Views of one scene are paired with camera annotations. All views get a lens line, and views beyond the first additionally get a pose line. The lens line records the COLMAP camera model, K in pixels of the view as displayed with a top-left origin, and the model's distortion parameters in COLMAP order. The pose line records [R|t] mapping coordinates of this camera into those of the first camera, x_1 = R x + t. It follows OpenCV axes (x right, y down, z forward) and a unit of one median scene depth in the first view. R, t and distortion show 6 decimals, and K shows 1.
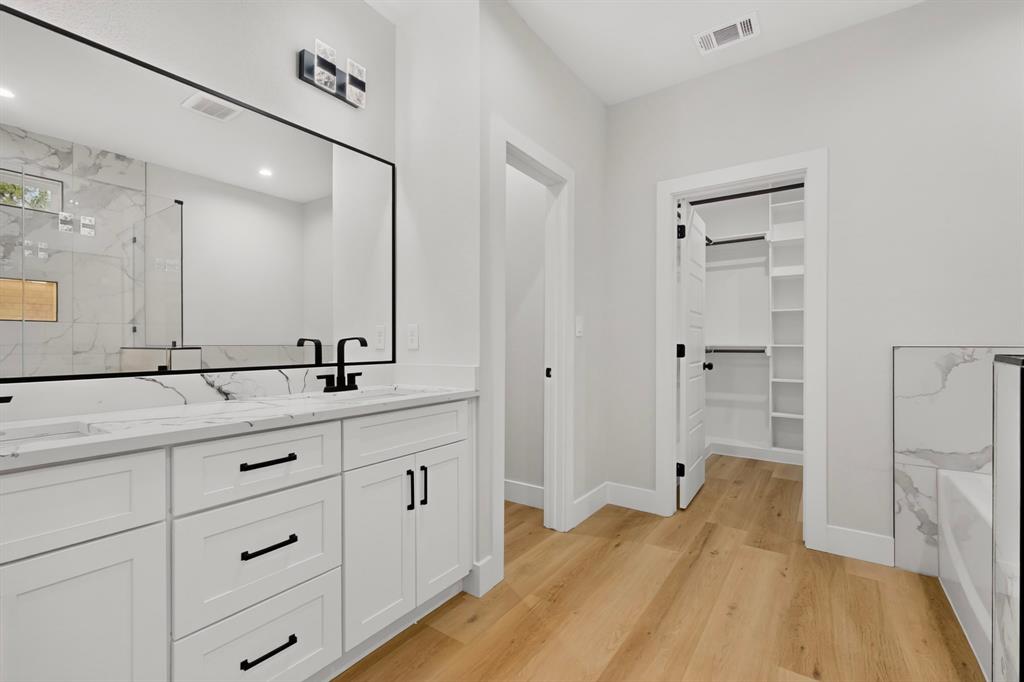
lens RADIAL K [[442.3, 0, 520.4], [0, 442.3, 339.4], [0, 0, 1]] dist [-0.002895, -0.000761]
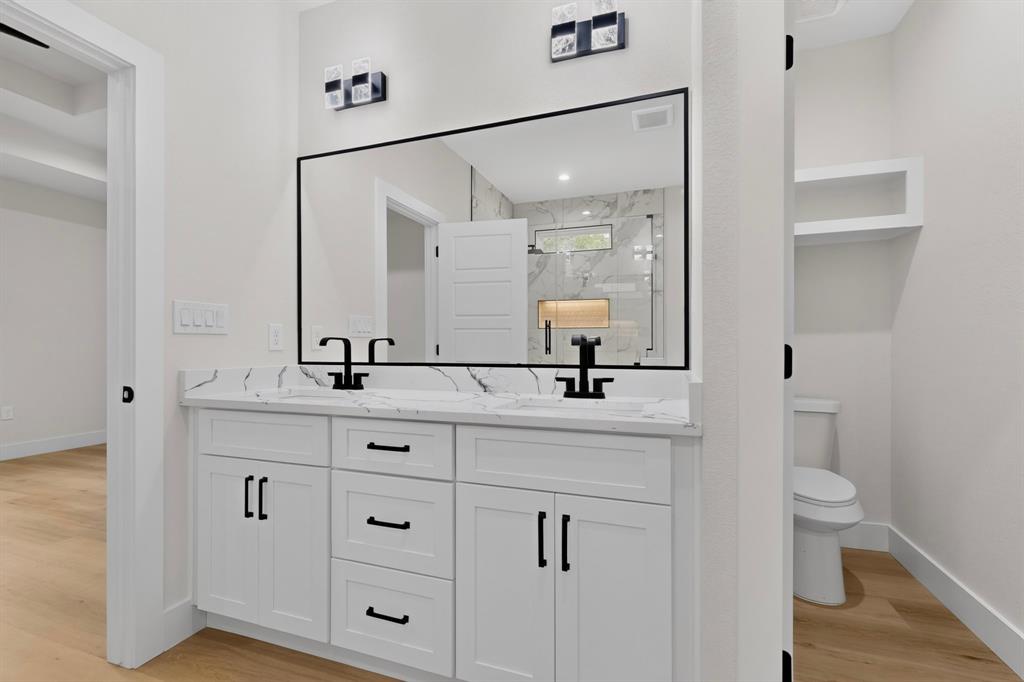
lens RADIAL K [[442.3, 0, 517.4], [0, 442.3, 345.6], [0, 0, 1]] dist [-0.002895, -0.000761]
pose [[0.270582, 0.006584, -0.962674, 0.394552], [0.008588, 0.999920, 0.009253, 0.006627], [0.962659, -0.010771, 0.270504, 0.663447]]
